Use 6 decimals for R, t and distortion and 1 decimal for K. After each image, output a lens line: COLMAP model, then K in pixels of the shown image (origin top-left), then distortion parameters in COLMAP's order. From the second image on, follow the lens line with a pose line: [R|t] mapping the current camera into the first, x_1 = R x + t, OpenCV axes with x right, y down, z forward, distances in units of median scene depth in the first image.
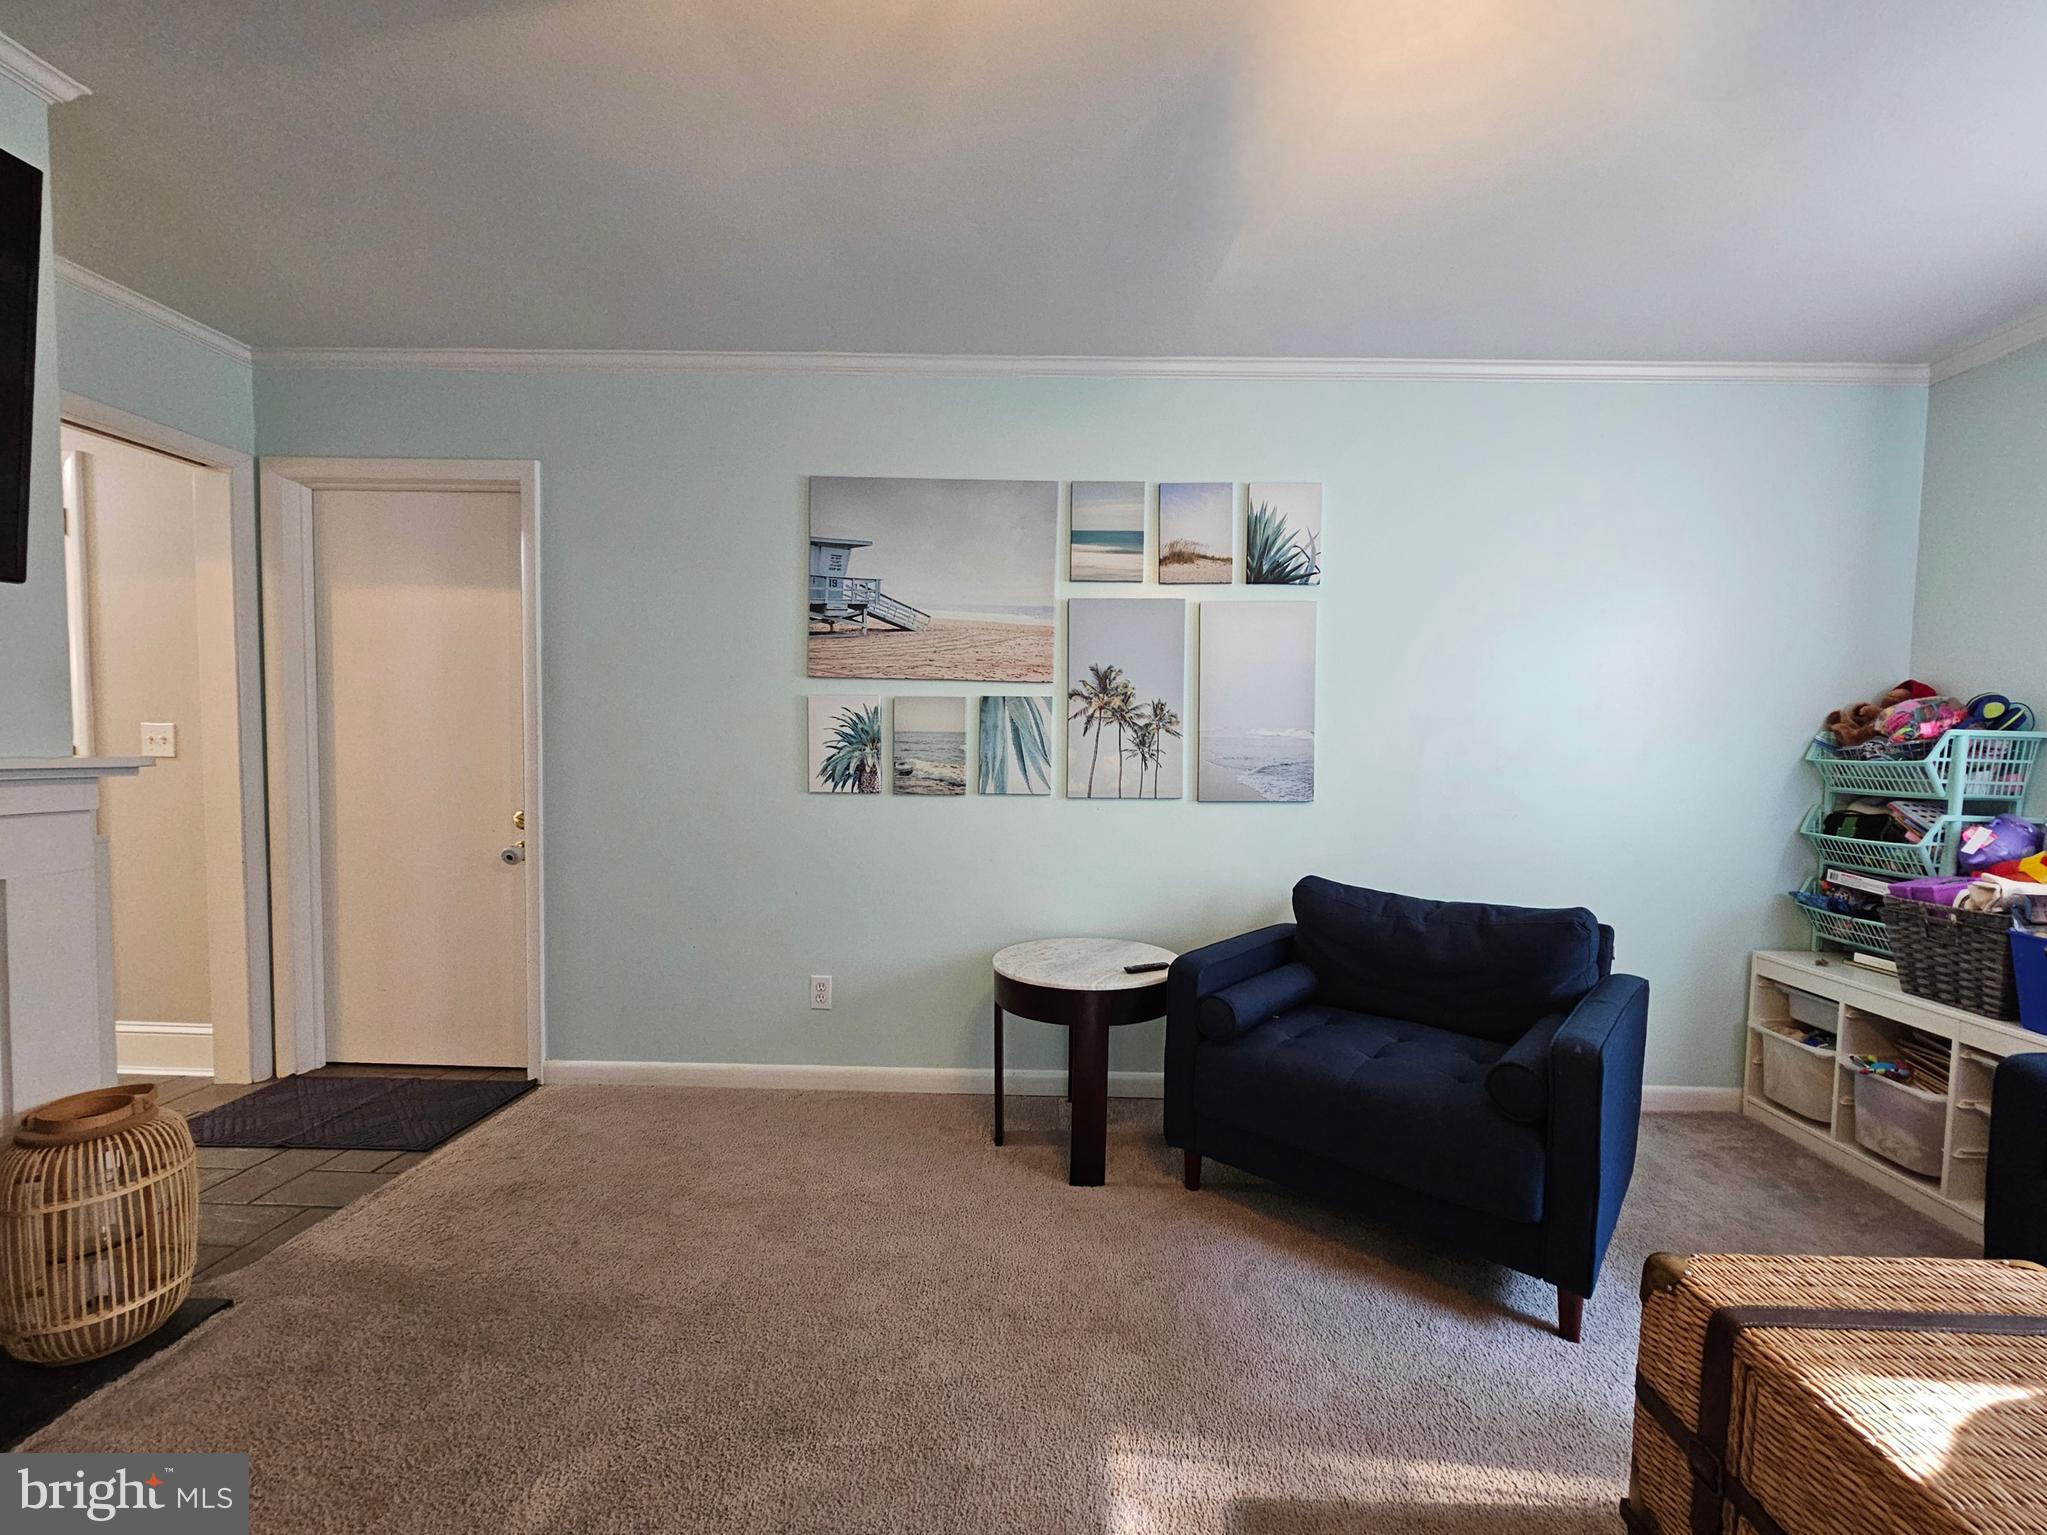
lens RADIAL K [[838.4, 0, 1019.5], [0, 838.4, 783.2], [0, 0, 1]] dist [0.000149, -0.000469]
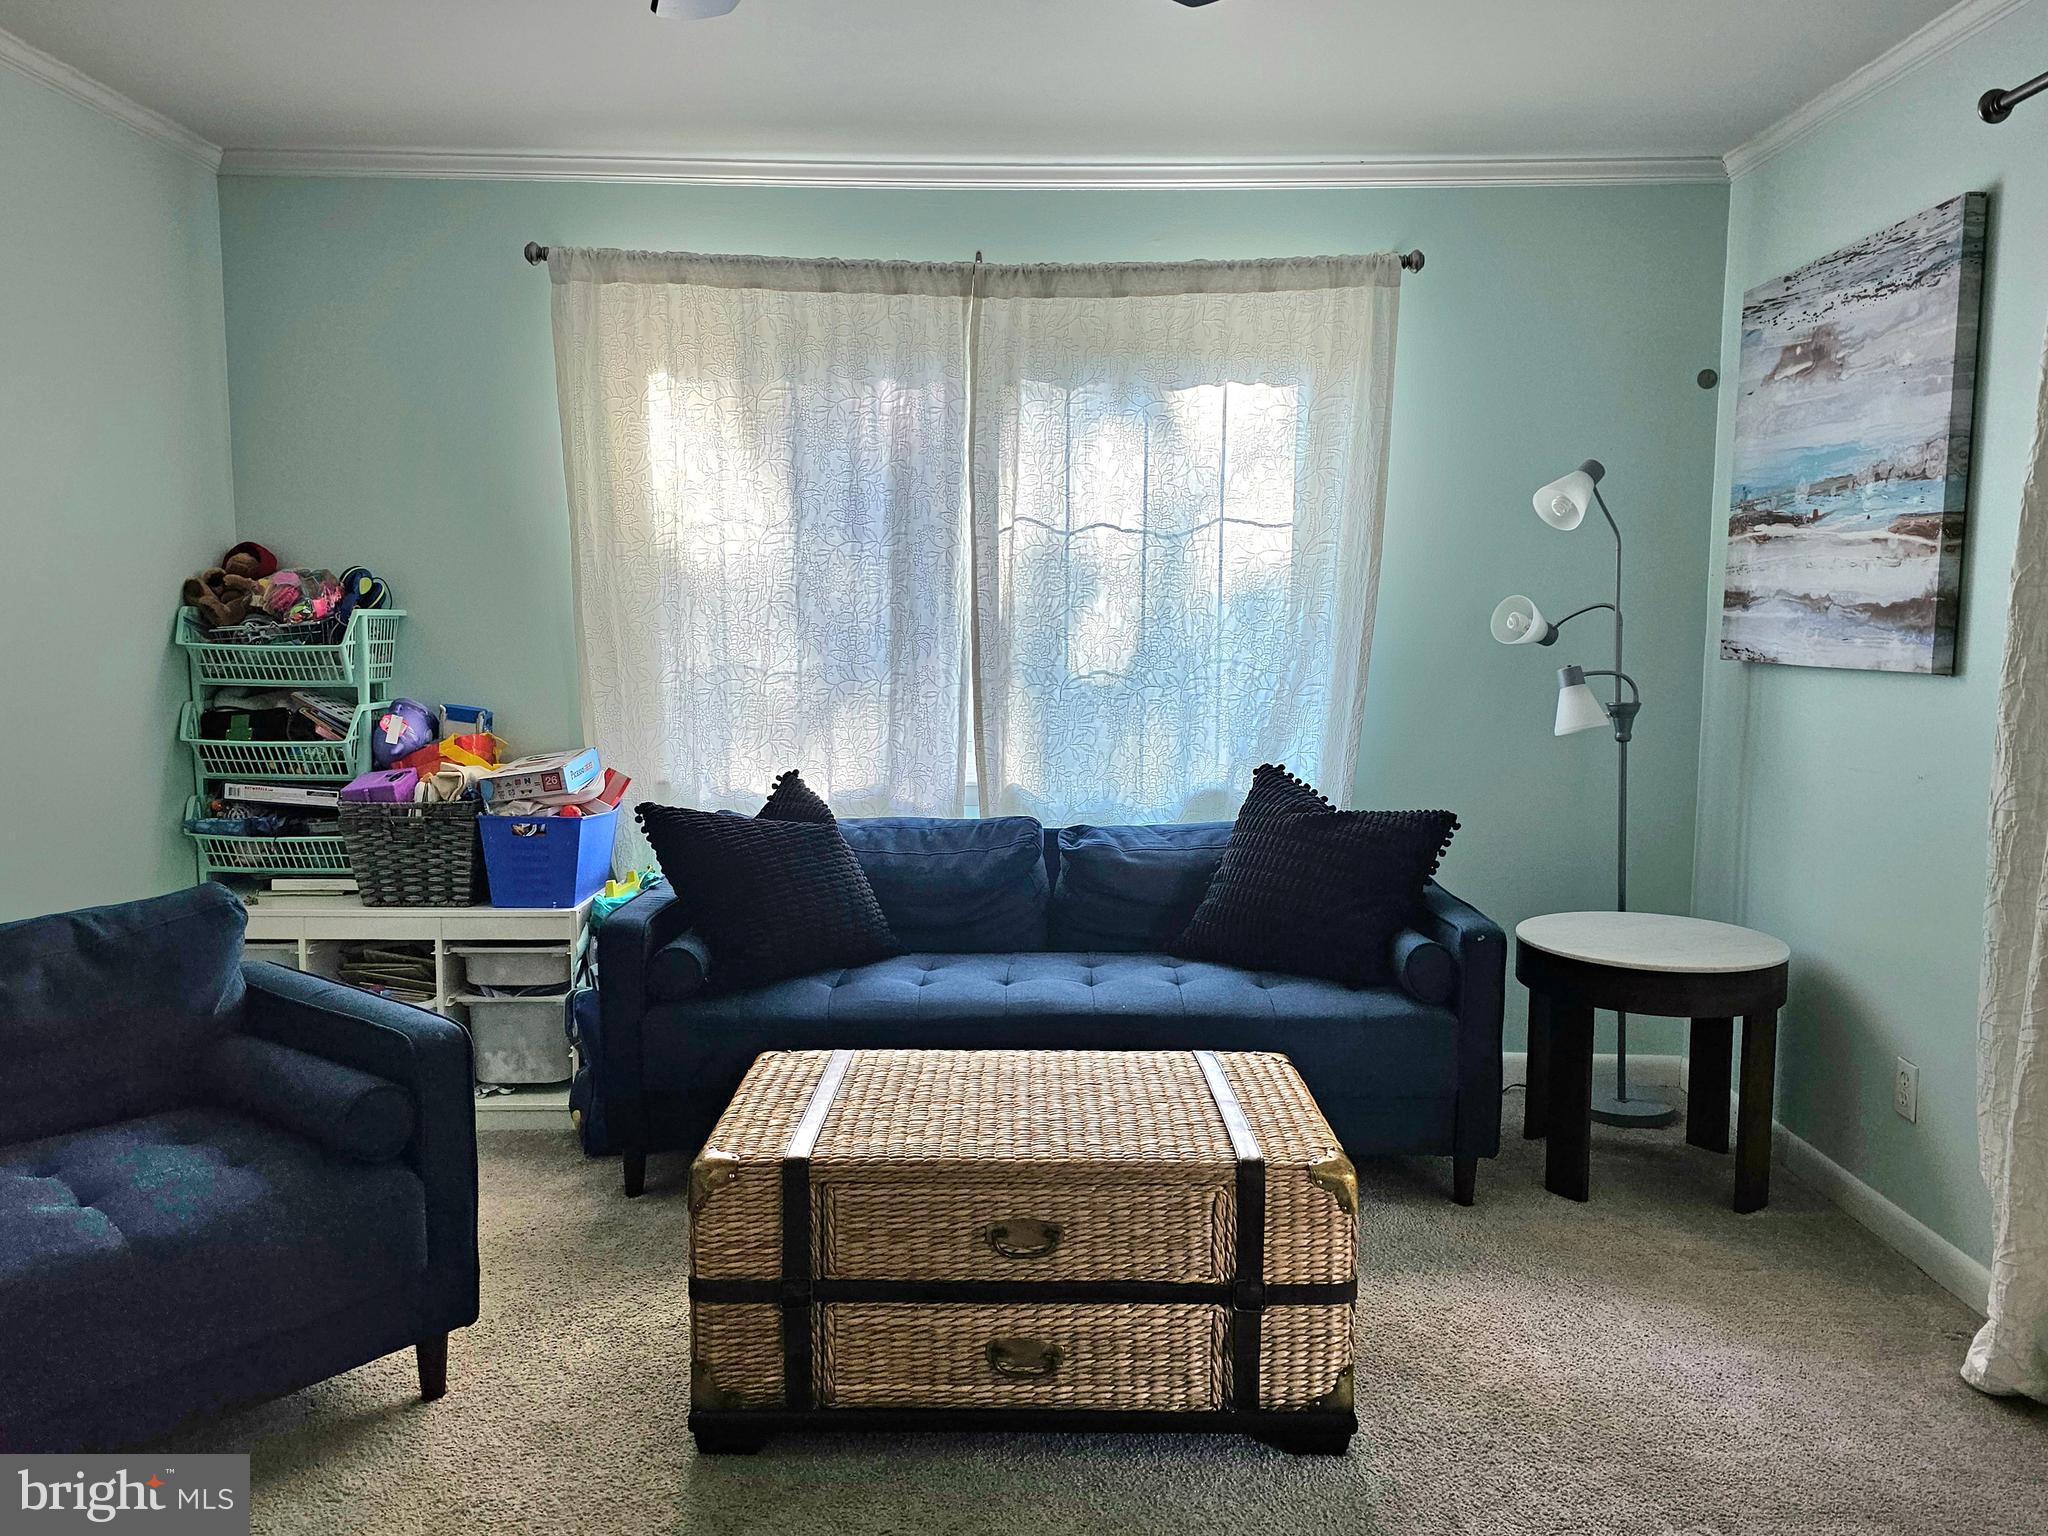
lens RADIAL K [[1511.3, 0, 1039.0], [0, 1511.3, 747.9], [0, 0, 1]] dist [0.031605, -0.001501]
pose [[-0.008333, -0.118189, 0.992956, -0.523826], [0.043816, 0.991994, 0.118443, -0.076560], [-0.999005, 0.044494, -0.003088, 0.276237]]
